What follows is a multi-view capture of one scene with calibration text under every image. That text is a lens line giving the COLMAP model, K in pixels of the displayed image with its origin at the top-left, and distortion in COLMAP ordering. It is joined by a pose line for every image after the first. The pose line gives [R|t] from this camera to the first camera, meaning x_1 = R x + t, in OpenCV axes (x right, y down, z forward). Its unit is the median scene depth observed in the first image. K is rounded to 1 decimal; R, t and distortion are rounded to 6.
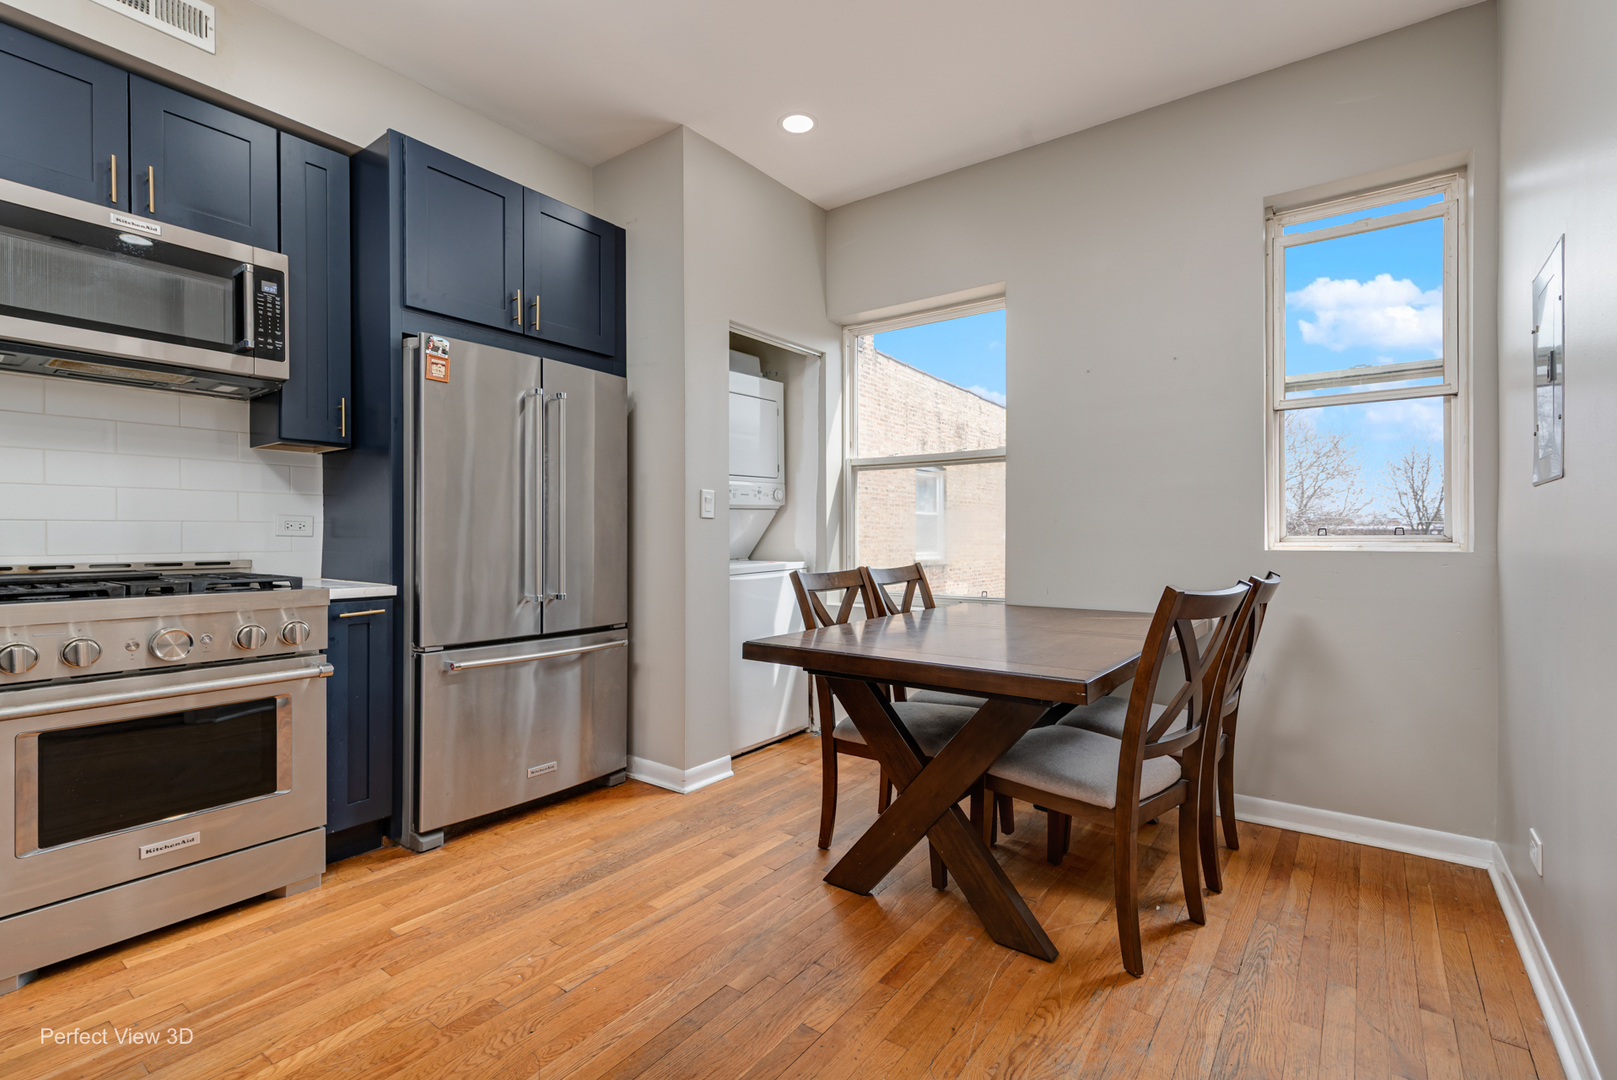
lens RADIAL K [[726.3, 0, 799.5], [0, 726.3, 537.4], [0, 0, 1]] dist [0.000689, 0.000184]
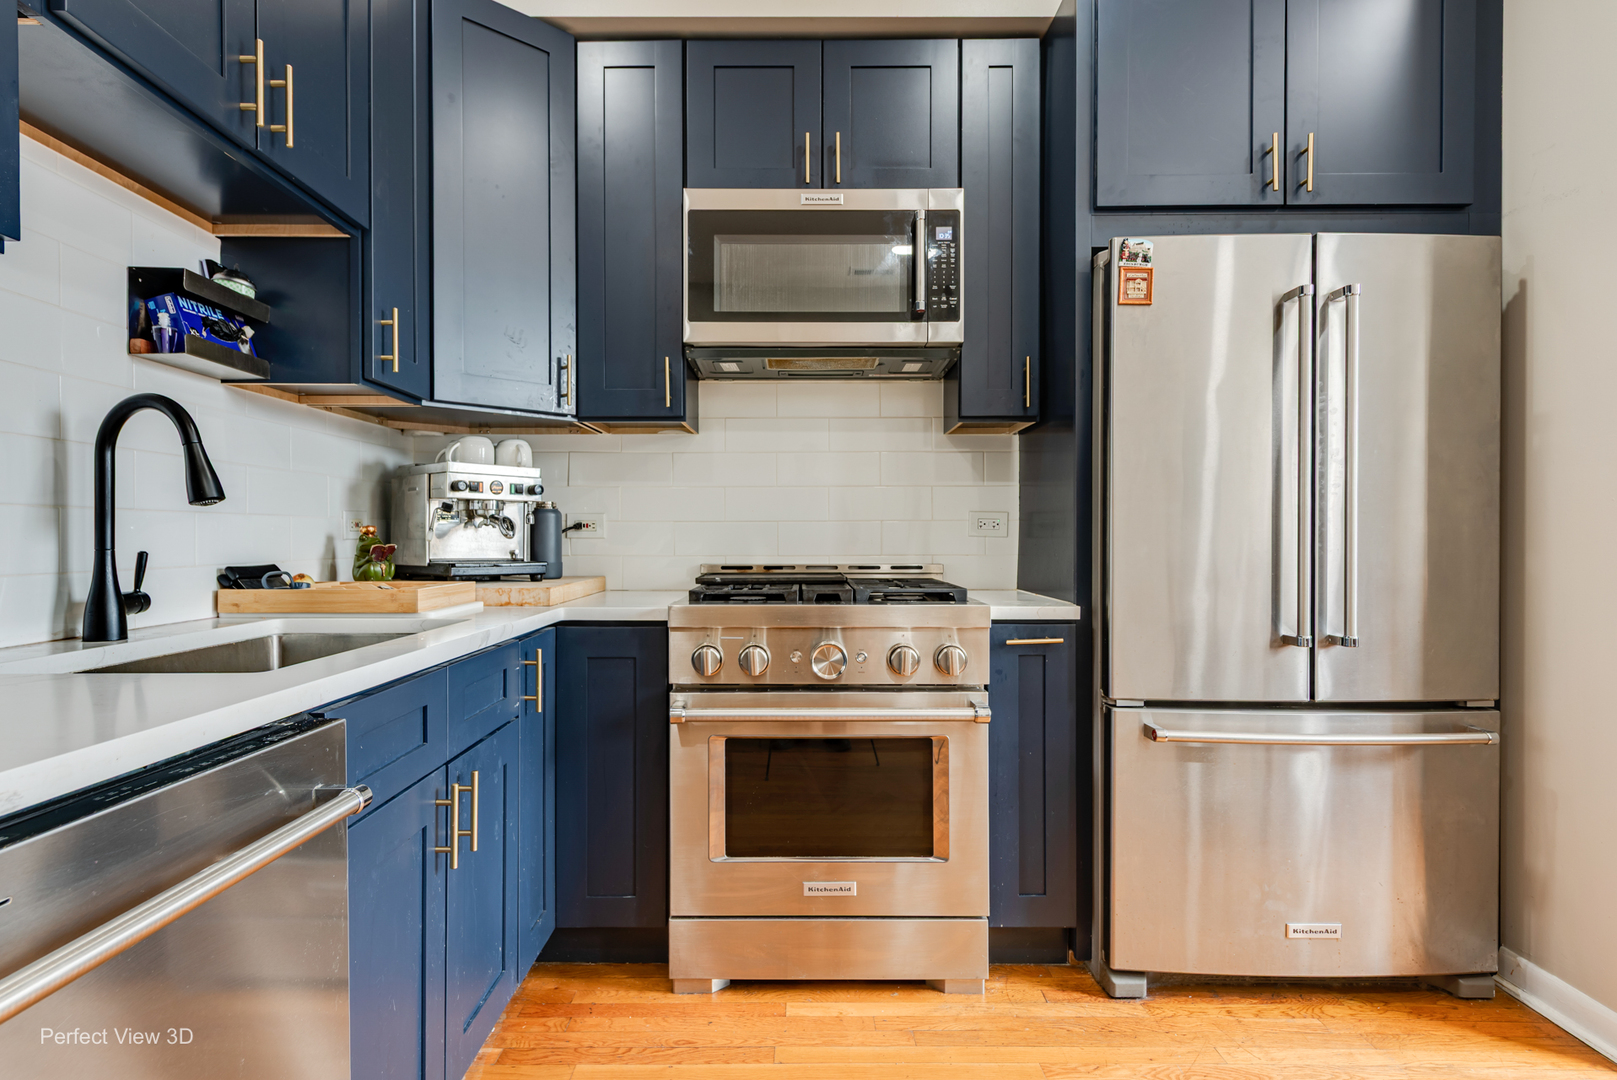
lens RADIAL K [[856.0, 0, 797.6], [0, 856.0, 543.1], [0, 0, 1]] dist [0.017033, -0.006037]
pose [[0.590716, 0.004027, -0.806870, -0.042901], [0.000862, 0.999984, 0.005622, -0.000005], [0.806879, -0.004017, 0.590703, 0.284746]]
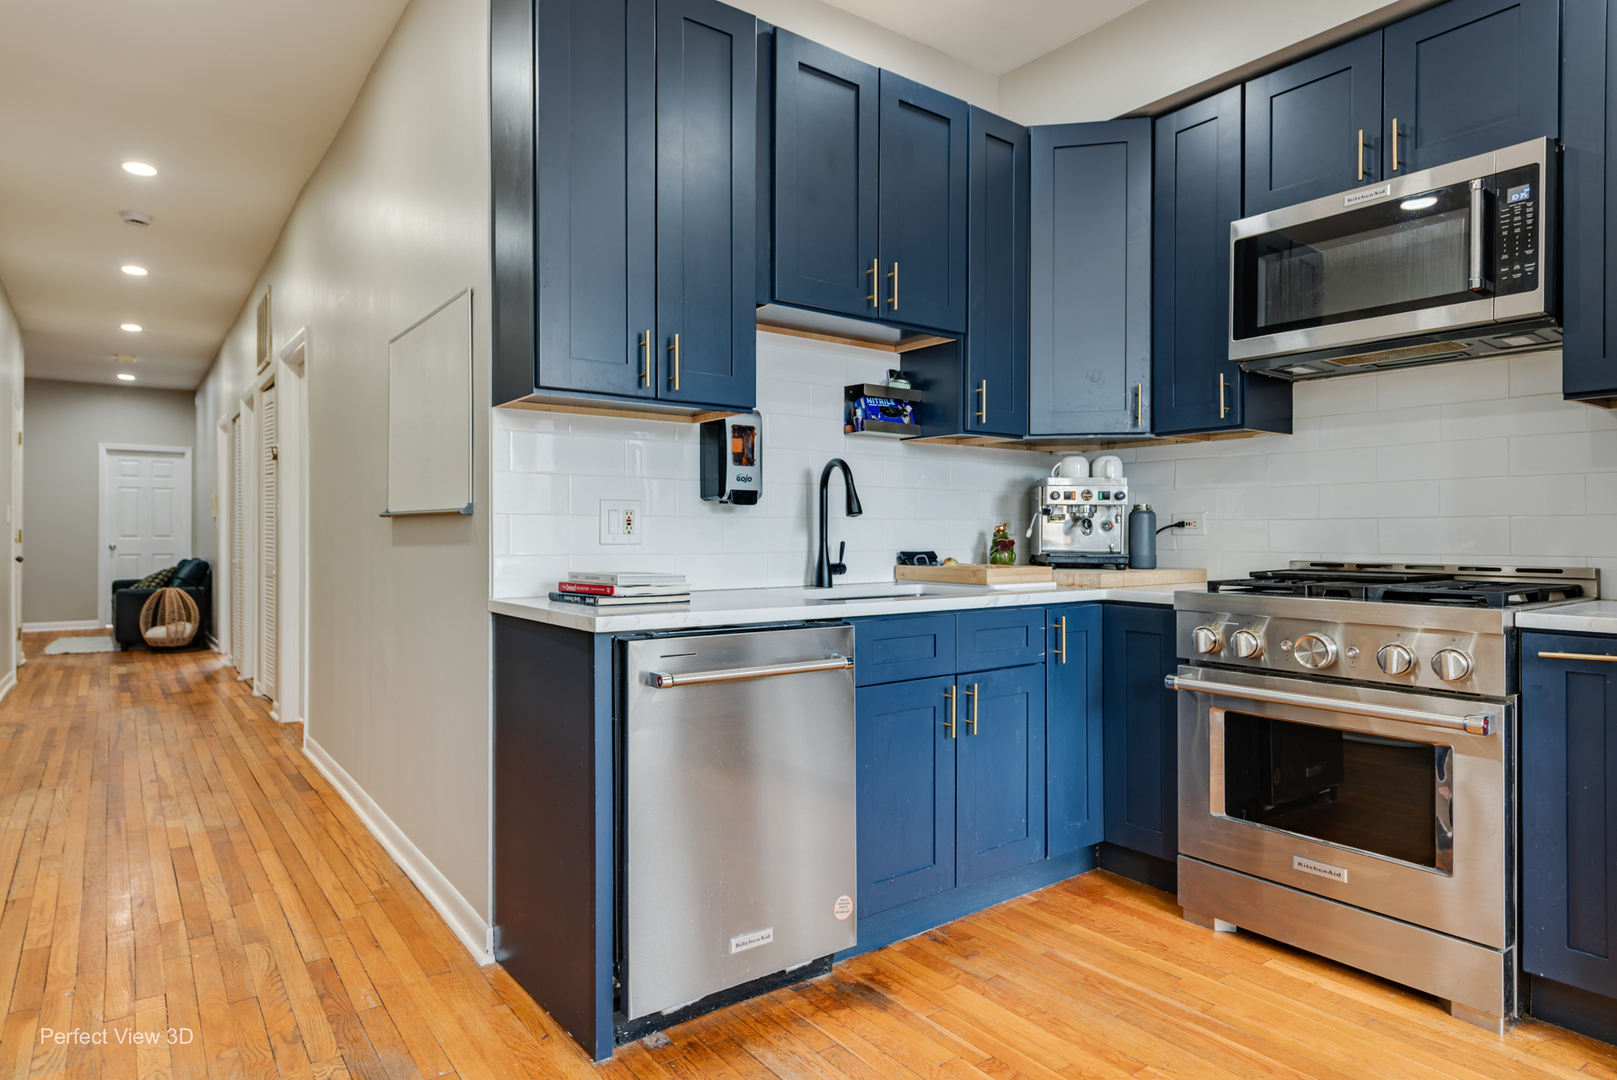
lens RADIAL K [[924.7, 0, 802.2], [0, 924.7, 535.1], [0, 0, 1]] dist [0.003232, -0.001245]
pose [[-0.288119, 0.001695, -0.957593, 0.358771], [-0.001448, 0.999997, 0.002206, -0.002168], [0.957594, 0.002023, -0.288115, 0.563639]]
